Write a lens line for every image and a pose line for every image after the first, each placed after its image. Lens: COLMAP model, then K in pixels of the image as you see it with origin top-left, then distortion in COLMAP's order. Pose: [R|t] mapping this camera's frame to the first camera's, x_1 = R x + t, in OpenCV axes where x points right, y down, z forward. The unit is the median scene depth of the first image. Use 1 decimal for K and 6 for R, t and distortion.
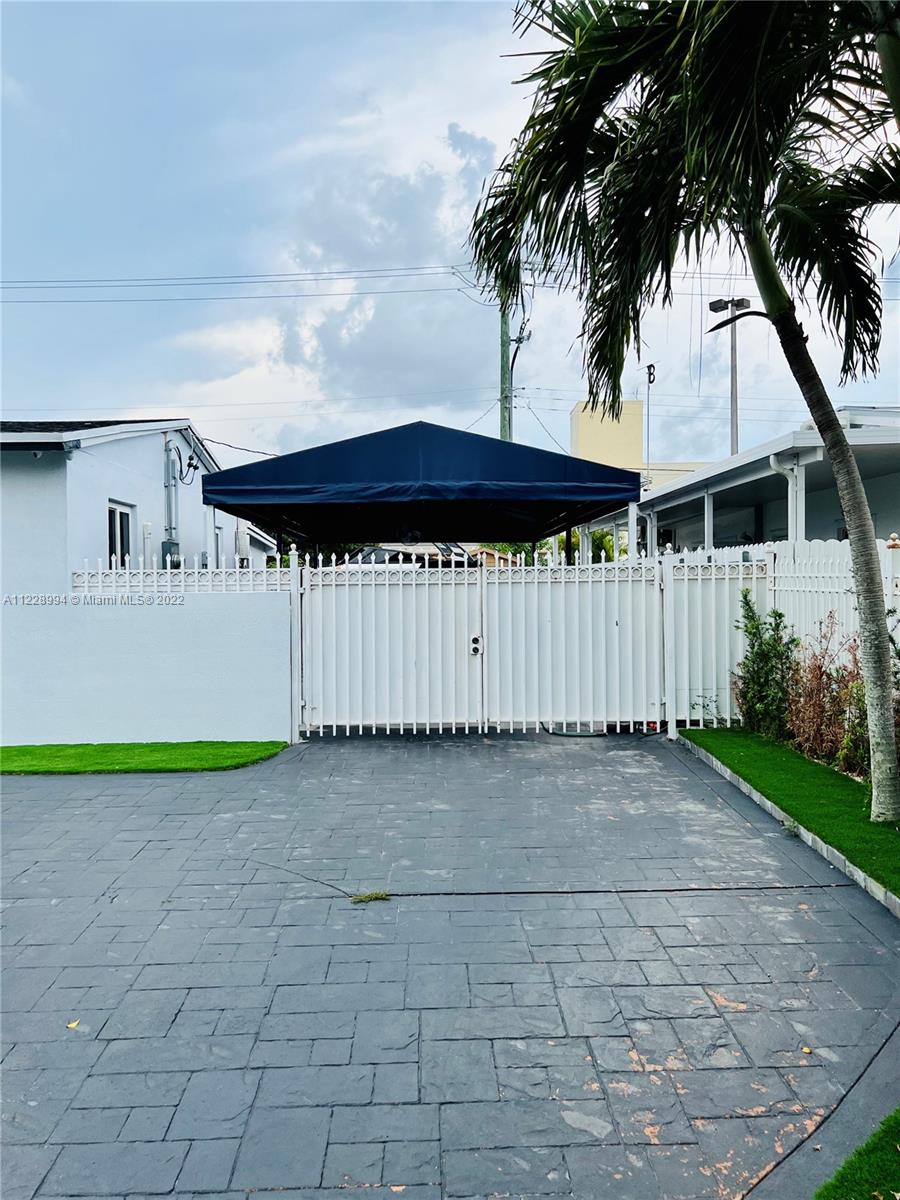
lens RADIAL K [[900.9, 0, 448.4], [0, 900.9, 596.8], [0, 0, 1]] dist [0.033333, -0.025981]
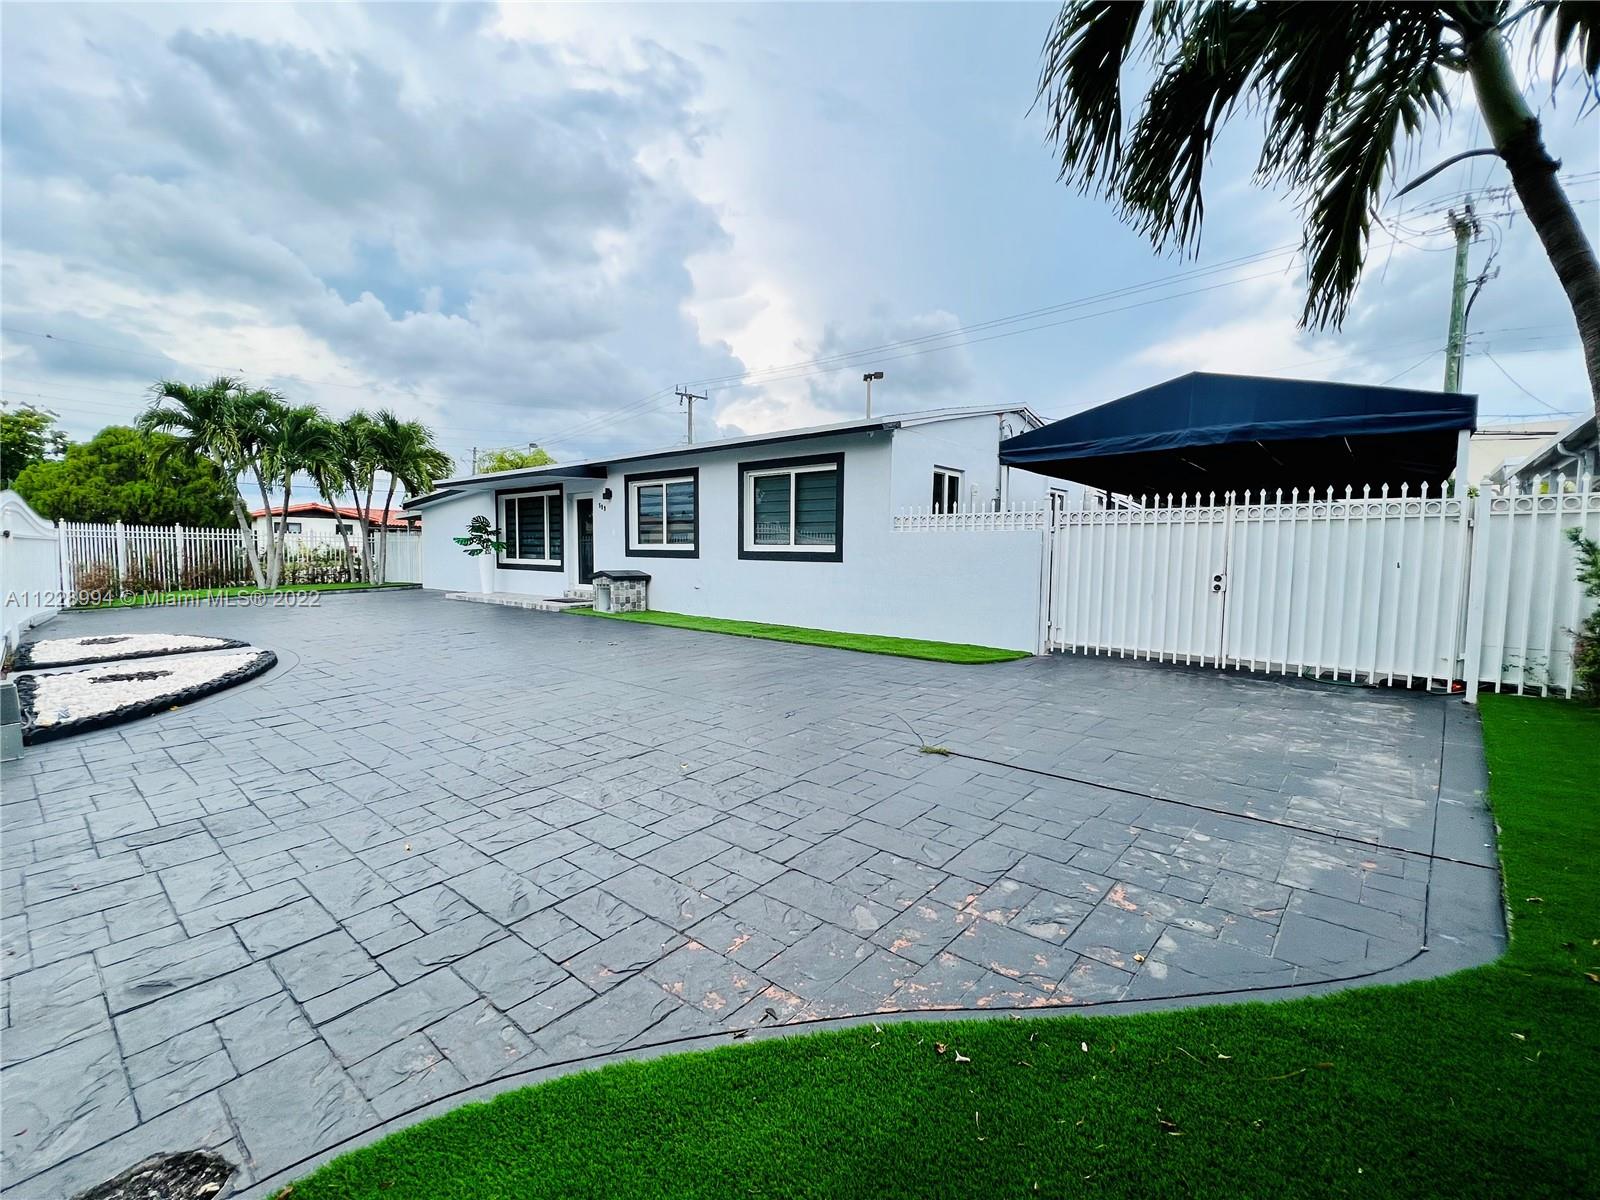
lens RADIAL K [[689.1, 0, 793.7], [0, 689.1, 599.6], [0, 0, 1]] dist [0.001709, -0.001835]
pose [[0.744239, 0.066774, -0.664568, 0.334602], [-0.029165, 0.997290, 0.067543, 0.058614], [0.667277, -0.030886, 0.744169, 0.151507]]
